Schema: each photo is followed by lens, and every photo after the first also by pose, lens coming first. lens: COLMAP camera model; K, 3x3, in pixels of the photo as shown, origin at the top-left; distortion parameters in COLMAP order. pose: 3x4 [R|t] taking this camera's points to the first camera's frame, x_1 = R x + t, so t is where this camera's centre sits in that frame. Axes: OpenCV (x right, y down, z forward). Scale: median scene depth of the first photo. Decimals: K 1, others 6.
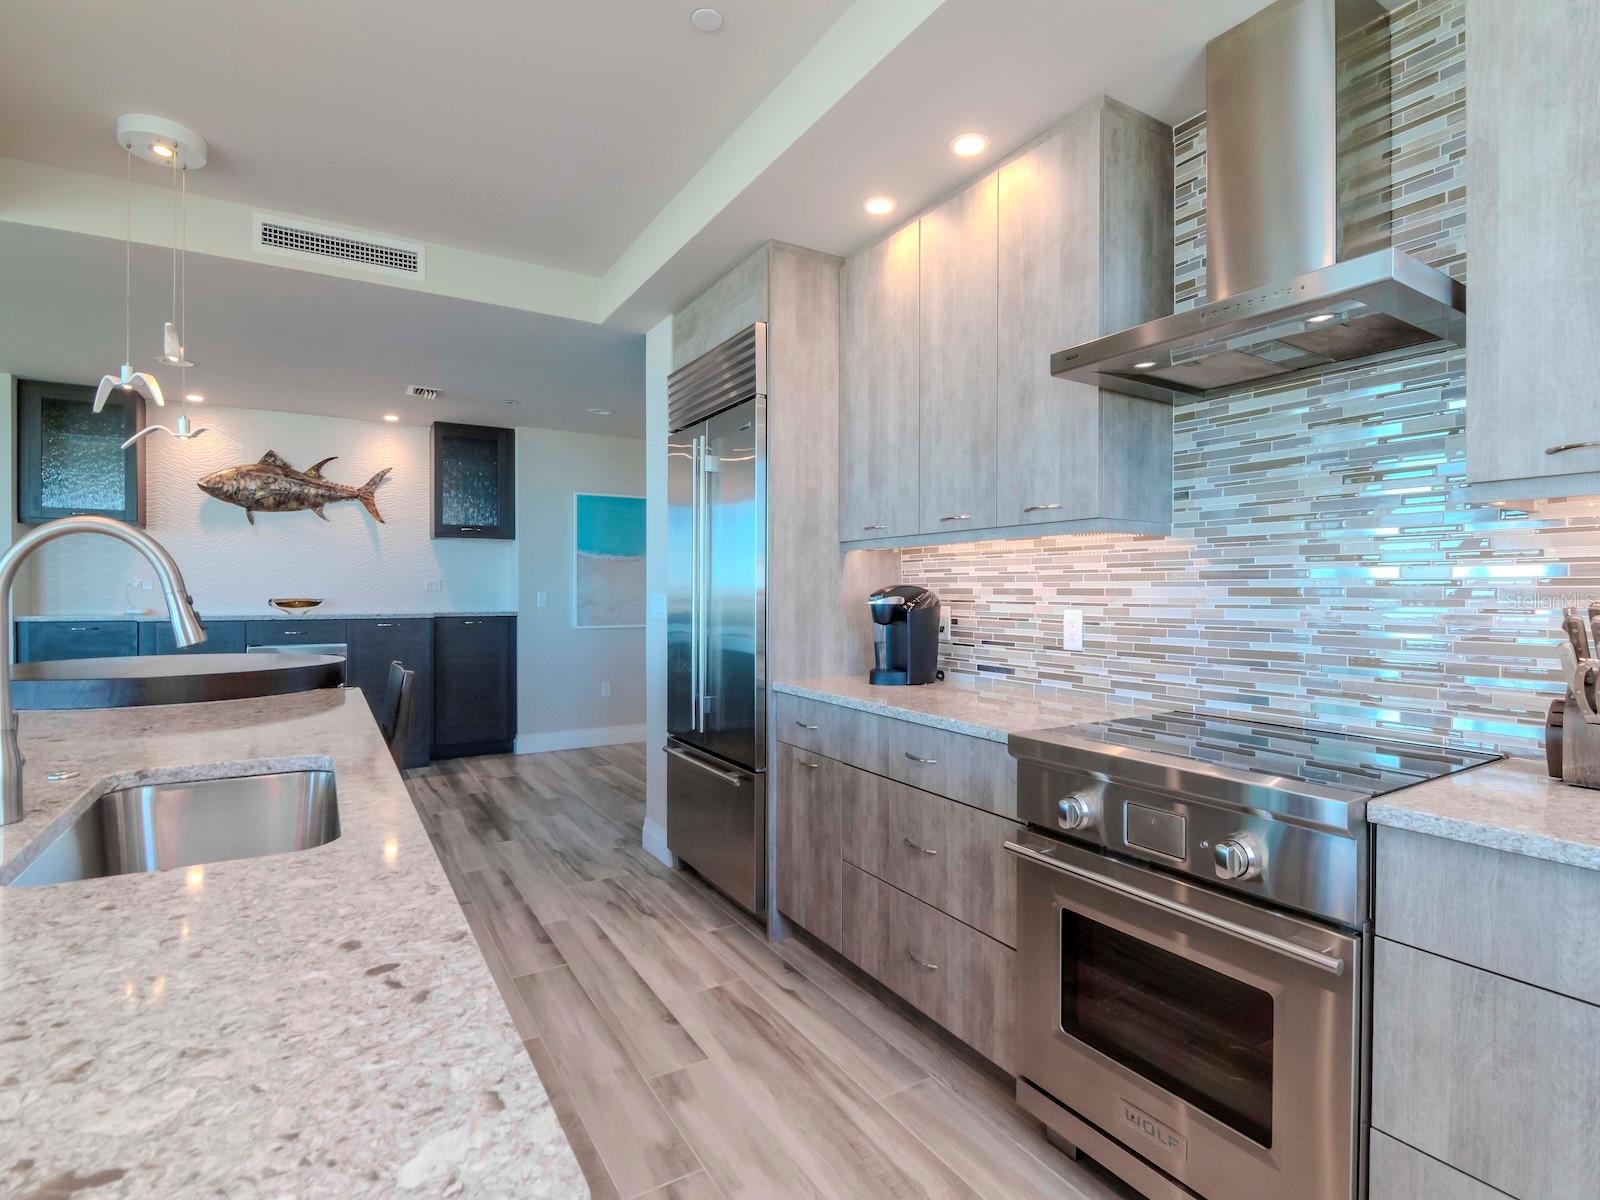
lens RADIAL K [[793.2, 0, 803.2], [0, 793.2, 593.9], [0, 0, 1]] dist [-0.000711, -0.008639]
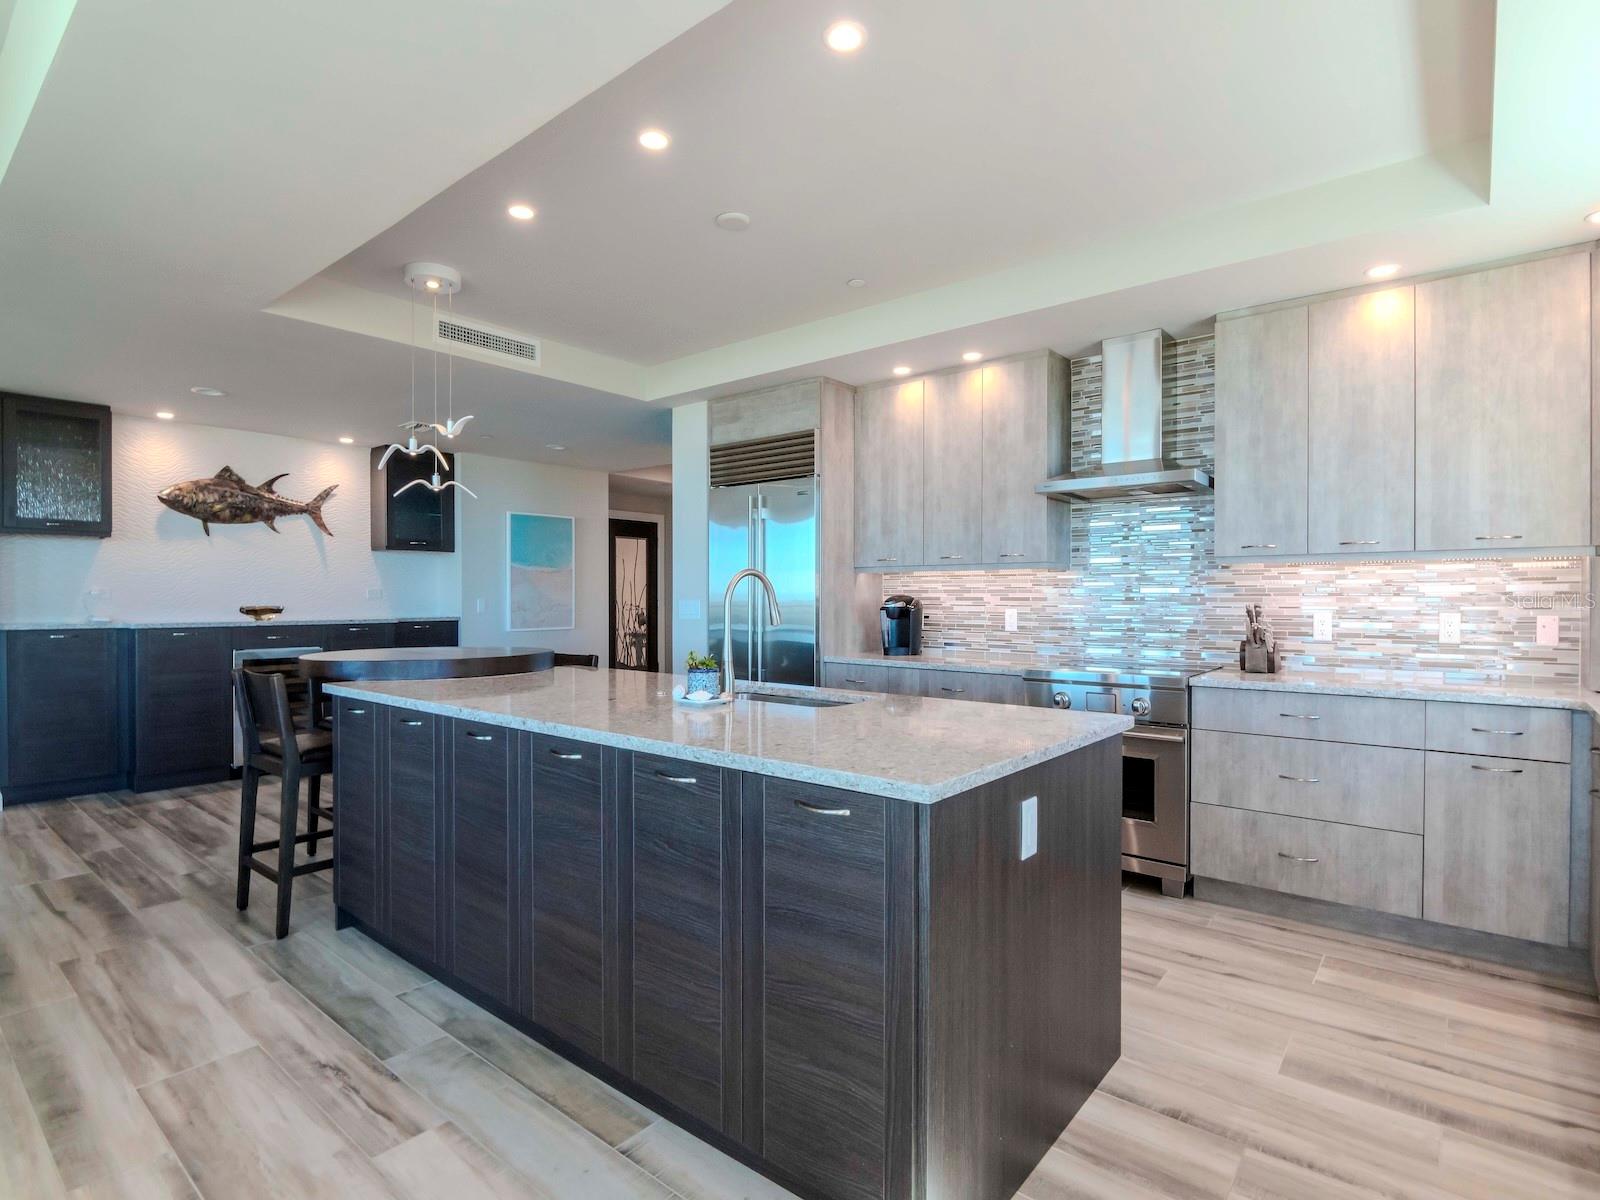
lens RADIAL K [[770.7, 0, 800.0], [0, 770.7, 600.0], [0, 0, 1]] dist [0.002460, -0.014873]
pose [[0.953214, -0.003341, 0.302277, -0.541572], [0.002937, 0.999994, 0.001789, -0.004175], [-0.302281, -0.000818, 0.953218, -0.442945]]
